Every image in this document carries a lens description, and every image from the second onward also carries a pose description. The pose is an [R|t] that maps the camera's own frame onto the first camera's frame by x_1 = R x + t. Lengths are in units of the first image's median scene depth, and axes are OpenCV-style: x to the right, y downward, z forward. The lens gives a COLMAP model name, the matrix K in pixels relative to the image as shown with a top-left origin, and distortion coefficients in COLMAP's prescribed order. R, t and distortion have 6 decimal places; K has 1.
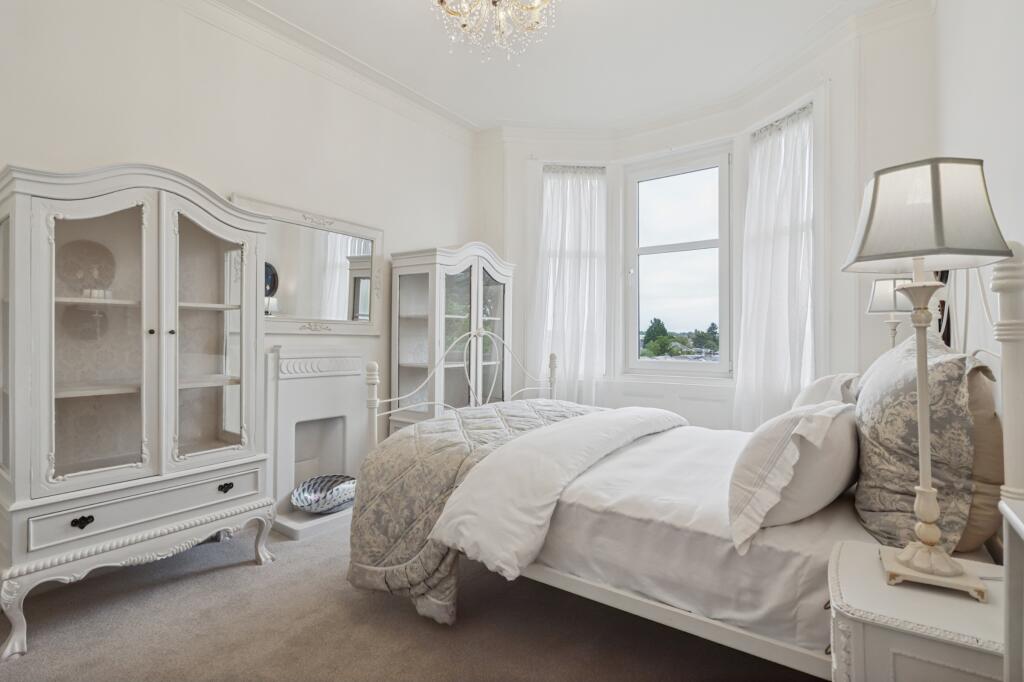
lens RADIAL K [[490.8, 0, 516.7], [0, 490.8, 334.6], [0, 0, 1]] dist [0.000557, 0.000056]
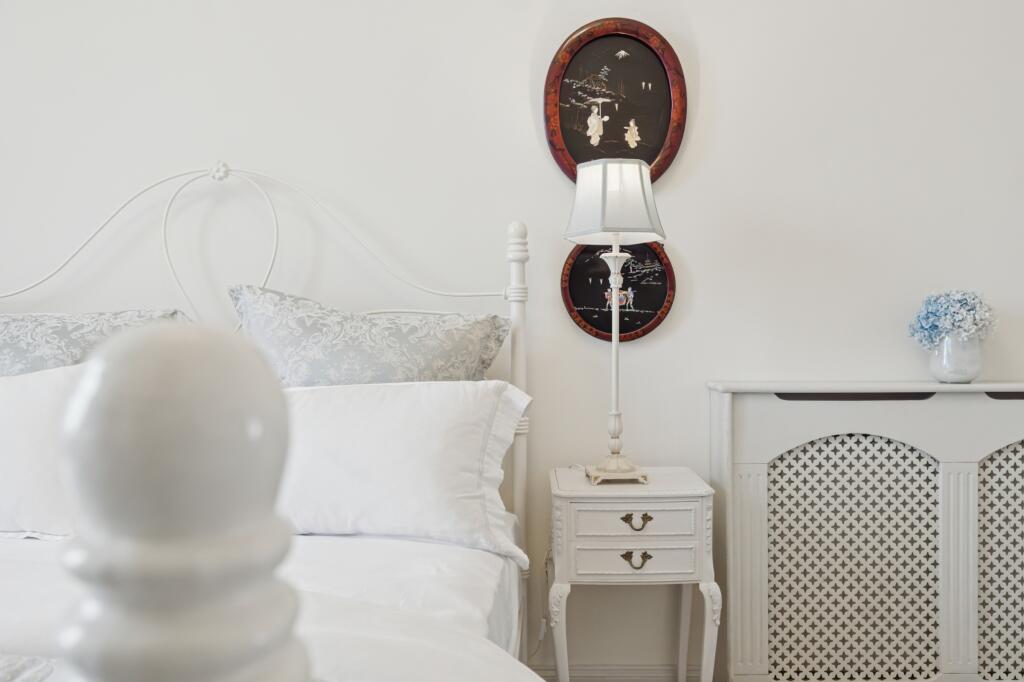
lens RADIAL K [[853.6, 0, 501.7], [0, 853.6, 357.2], [0, 0, 1]] dist [0.002860, -0.013741]
pose [[-0.558852, -0.015172, 0.829129, -0.397452], [-0.006777, 0.999883, 0.013728, 0.062949], [-0.829240, 0.002053, -0.558889, 1.137653]]
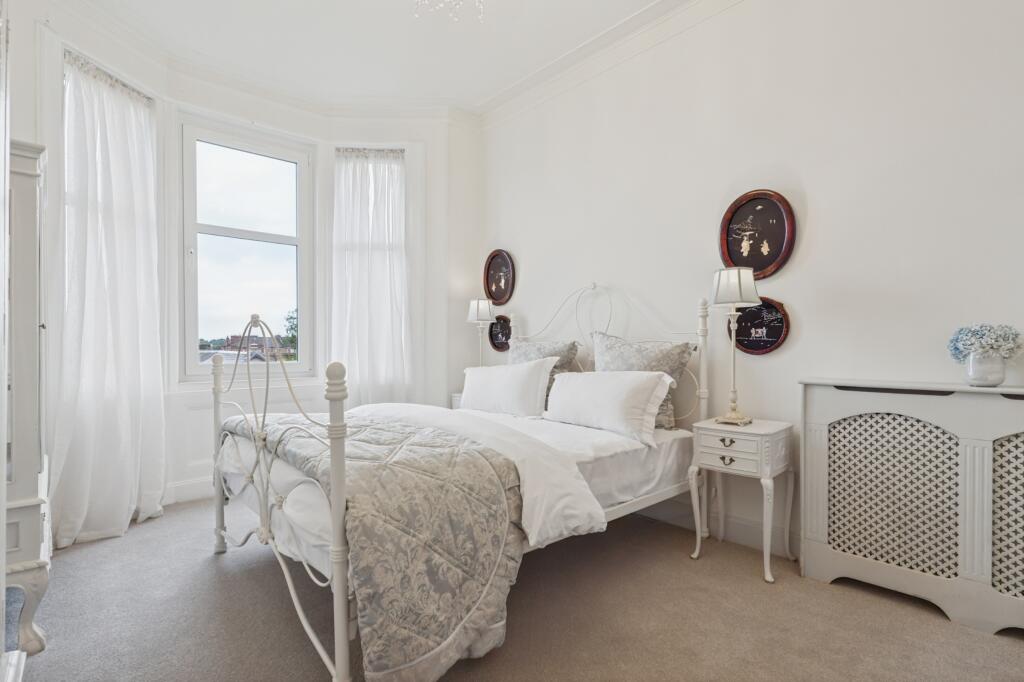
lens RADIAL K [[490.8, 0, 517.8], [0, 490.8, 349.0], [0, 0, 1]] dist [0.000557, 0.000056]
pose [[0.221185, -0.008233, 0.975197, -0.916206], [-0.007503, 0.999920, 0.010144, 0.033232], [-0.975203, -0.009561, 0.221105, 0.701805]]
